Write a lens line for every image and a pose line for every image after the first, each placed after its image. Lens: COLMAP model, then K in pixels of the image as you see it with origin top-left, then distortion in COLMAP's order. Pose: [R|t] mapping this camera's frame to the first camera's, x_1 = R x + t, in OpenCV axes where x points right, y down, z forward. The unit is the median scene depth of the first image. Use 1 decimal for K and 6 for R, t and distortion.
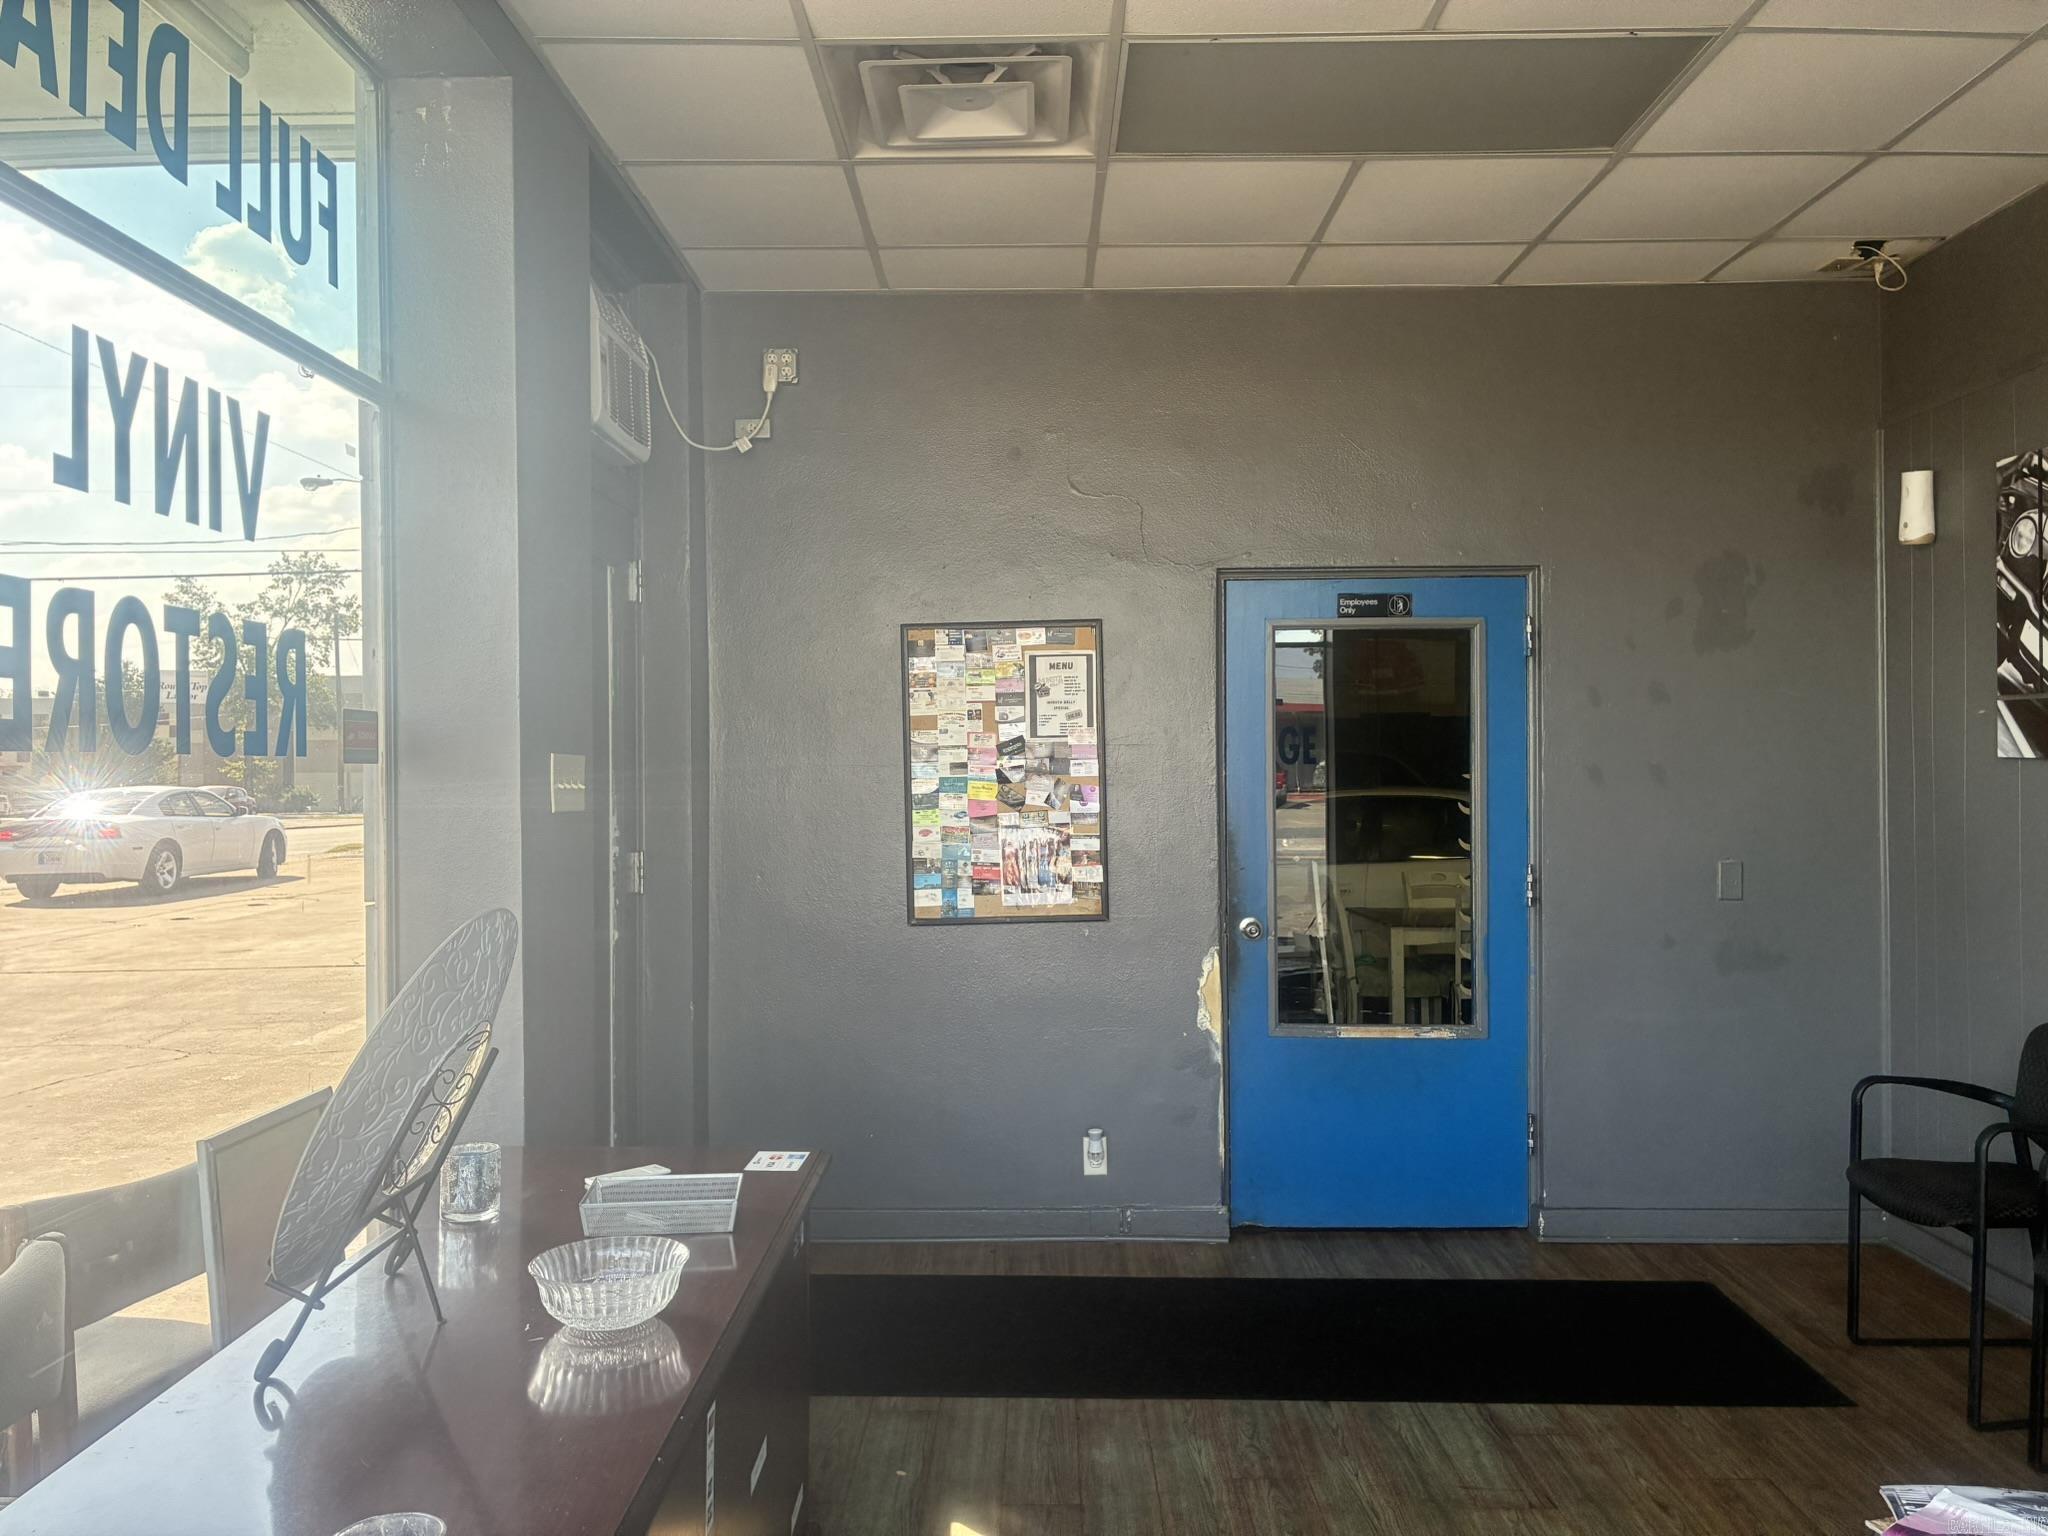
lens RADIAL K [[1573.8, 0, 1036.6], [0, 1573.8, 759.4], [0, 0, 1]] dist [0.073865, -0.080783]
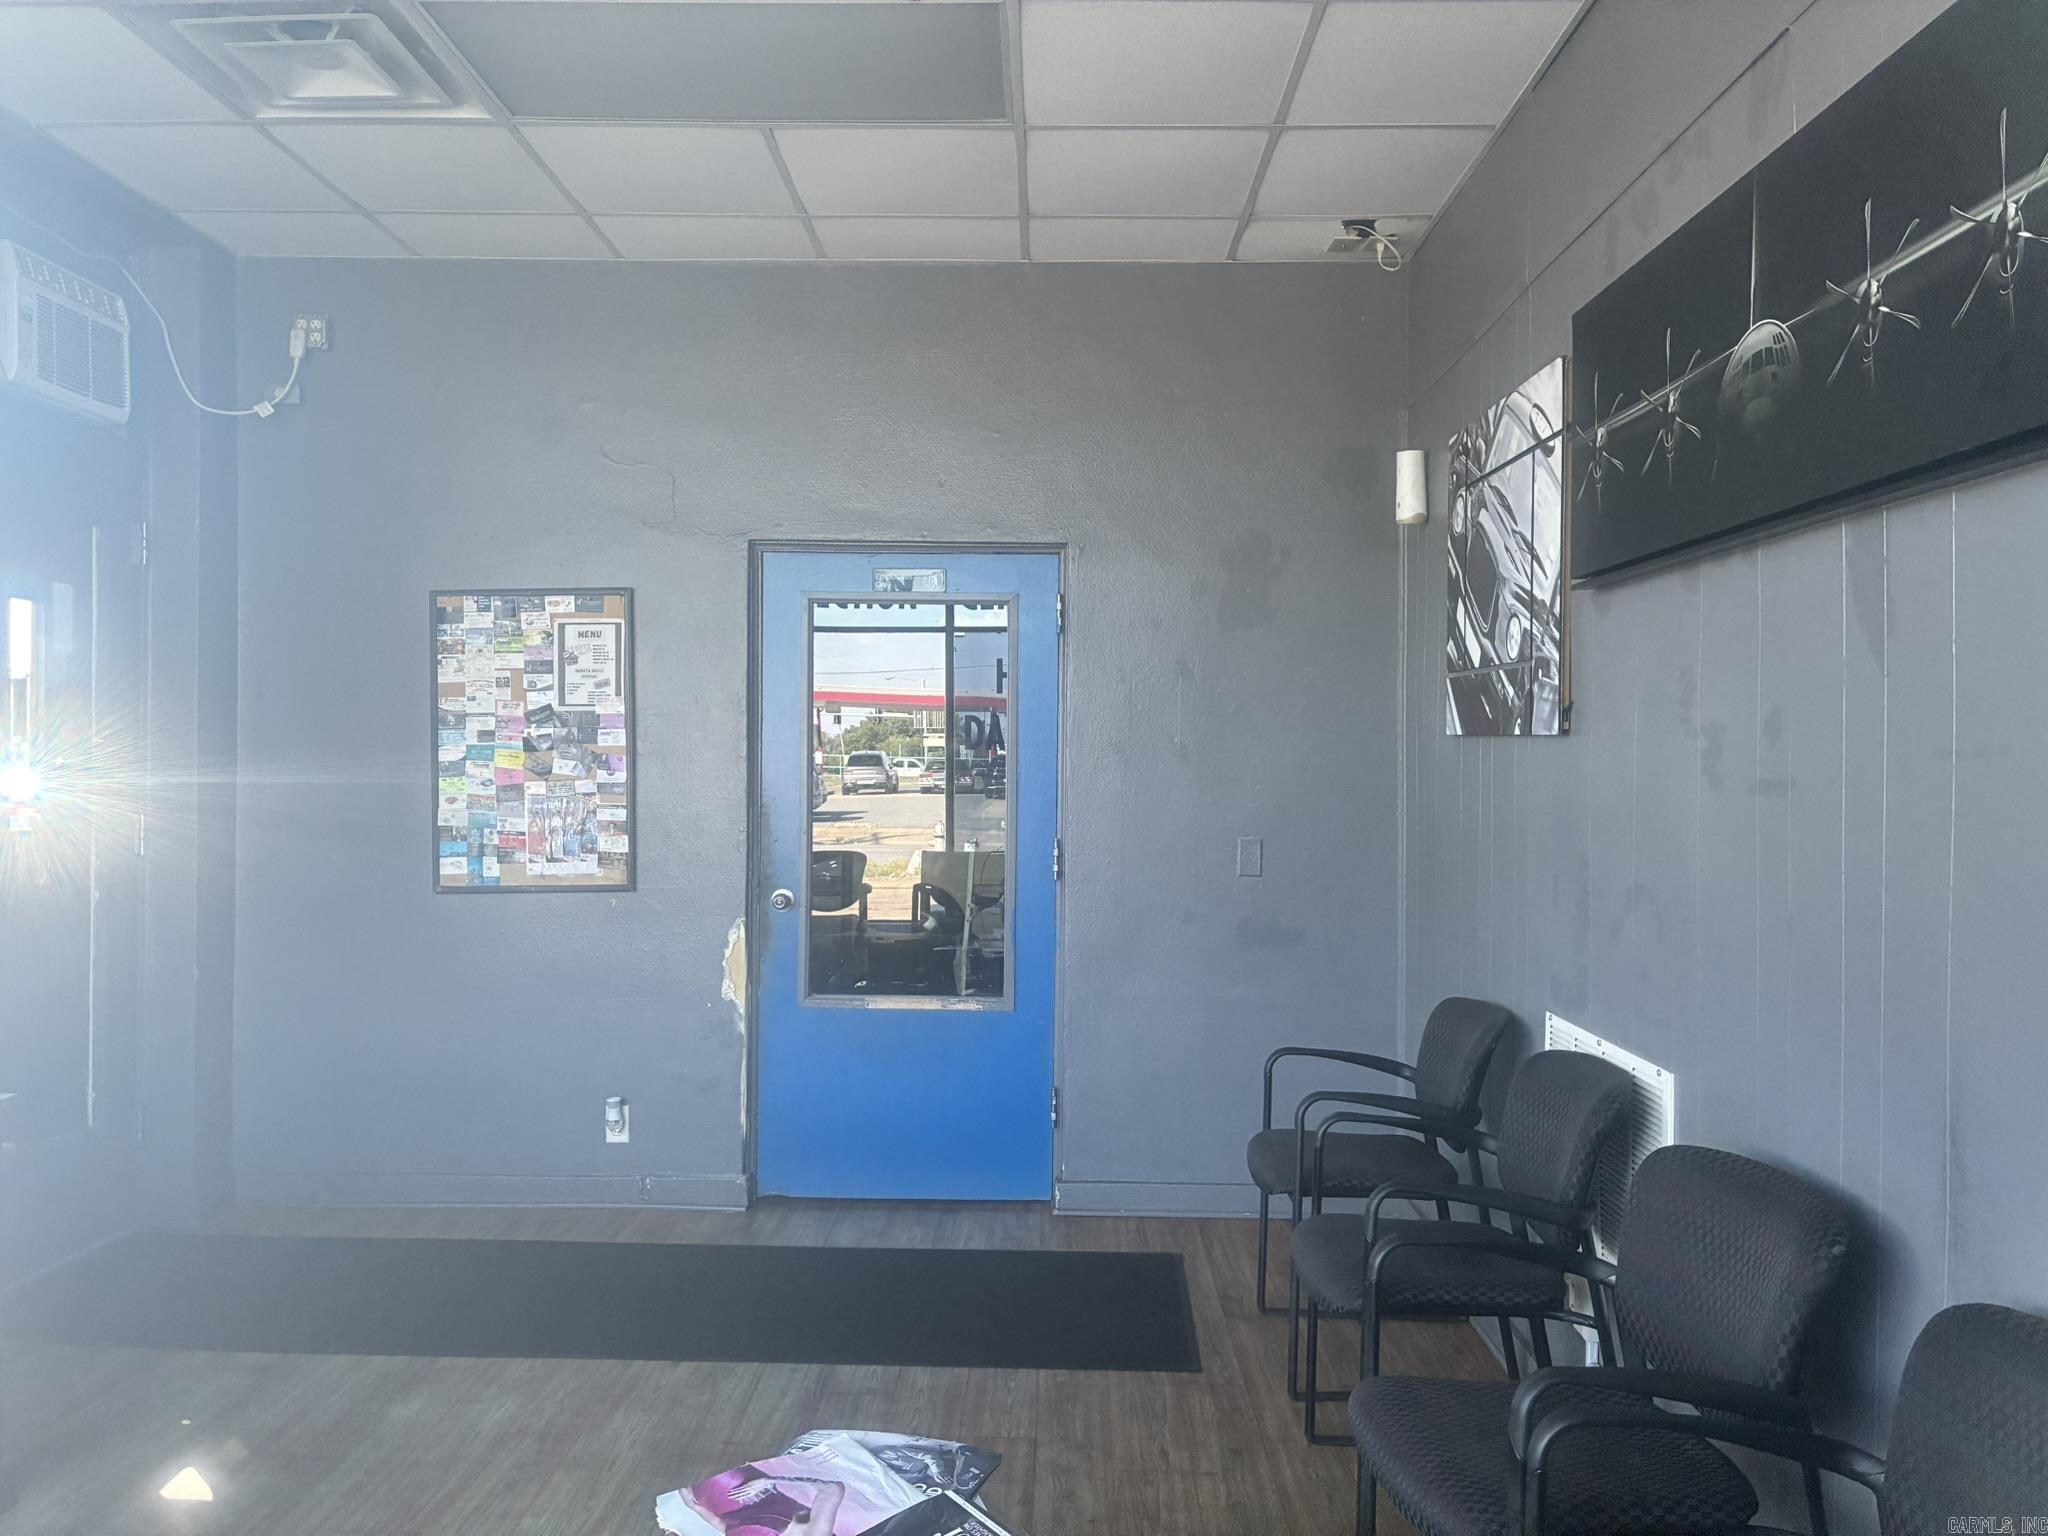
lens RADIAL K [[1573.8, 0, 1027.4], [0, 1573.8, 757.3], [0, 0, 1]] dist [0.073865, -0.080783]
pose [[0.999757, 0.013222, -0.017637, 0.313500], [-0.013198, 0.999912, 0.001501, 0.013130], [0.017655, -0.001268, 0.999843, -0.000515]]
